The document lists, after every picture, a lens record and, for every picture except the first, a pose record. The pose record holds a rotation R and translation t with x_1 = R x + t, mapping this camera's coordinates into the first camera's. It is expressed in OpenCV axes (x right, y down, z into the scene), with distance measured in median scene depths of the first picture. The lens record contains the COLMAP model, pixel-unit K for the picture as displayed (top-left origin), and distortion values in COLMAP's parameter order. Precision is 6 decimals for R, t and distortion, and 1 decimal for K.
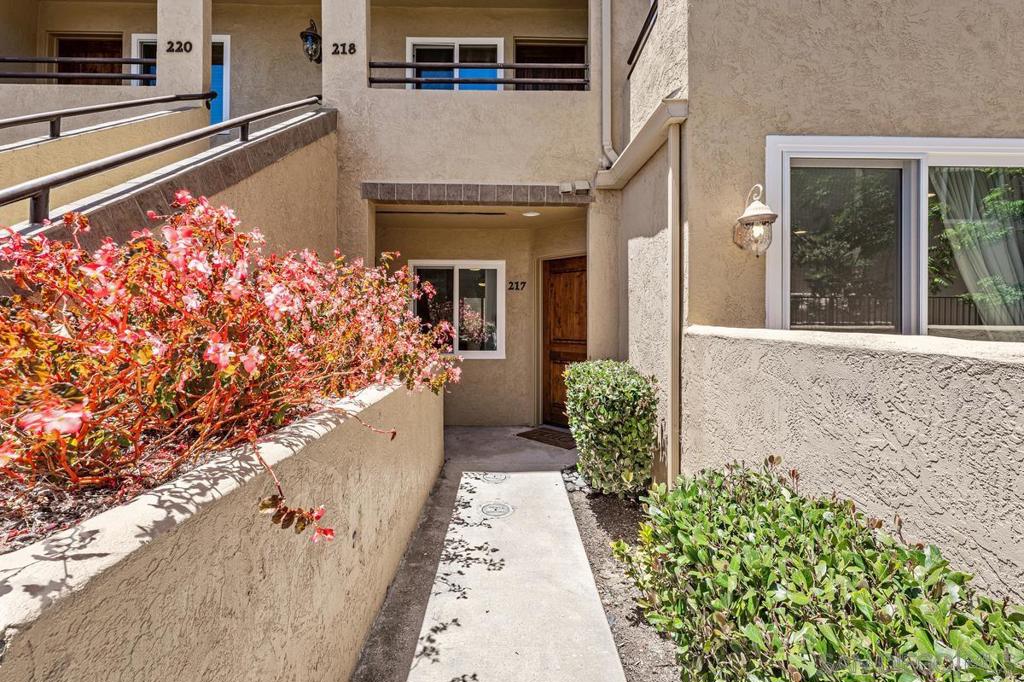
lens RADIAL K [[438.7, 0, 509.4], [0, 438.7, 321.1], [0, 0, 1]] dist [0.001024, -0.000069]
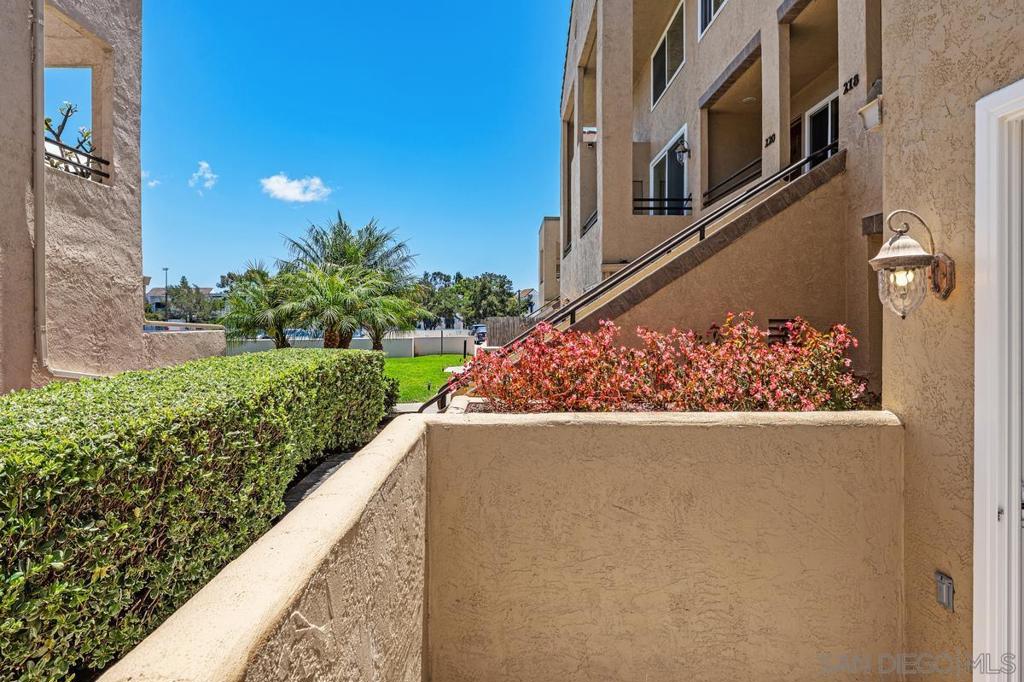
lens RADIAL K [[548.7, 0, 509.2], [0, 548.7, 331.1], [0, 0, 1]] dist [-0.002946, -0.000138]
pose [[-0.003533, 0.005740, -0.999977, 1.118761], [-0.002623, 0.999980, 0.005750, -0.105124], [0.999990, 0.002643, -0.003518, 0.333251]]
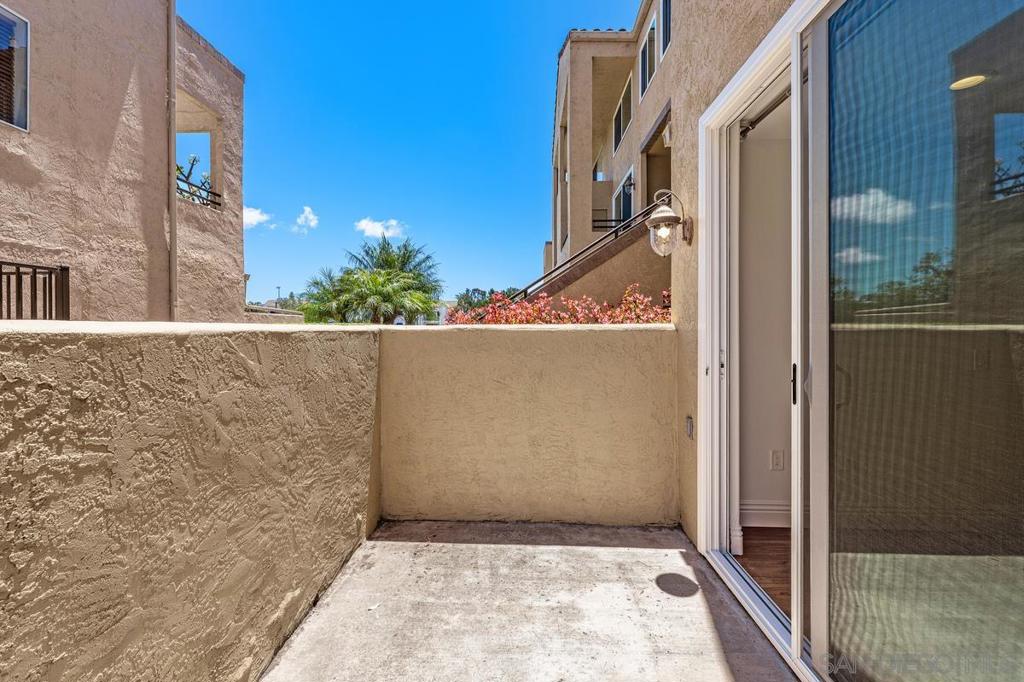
lens RADIAL K [[419.3, 0, 513.2], [0, 419.3, 337.4], [0, 0, 1]] dist [-0.001196, -0.000362]
pose [[-0.058158, 0.007328, -0.998280, 1.280625], [-0.003007, 0.999967, 0.007515, 0.028601], [0.998303, 0.003439, -0.058134, 0.557659]]
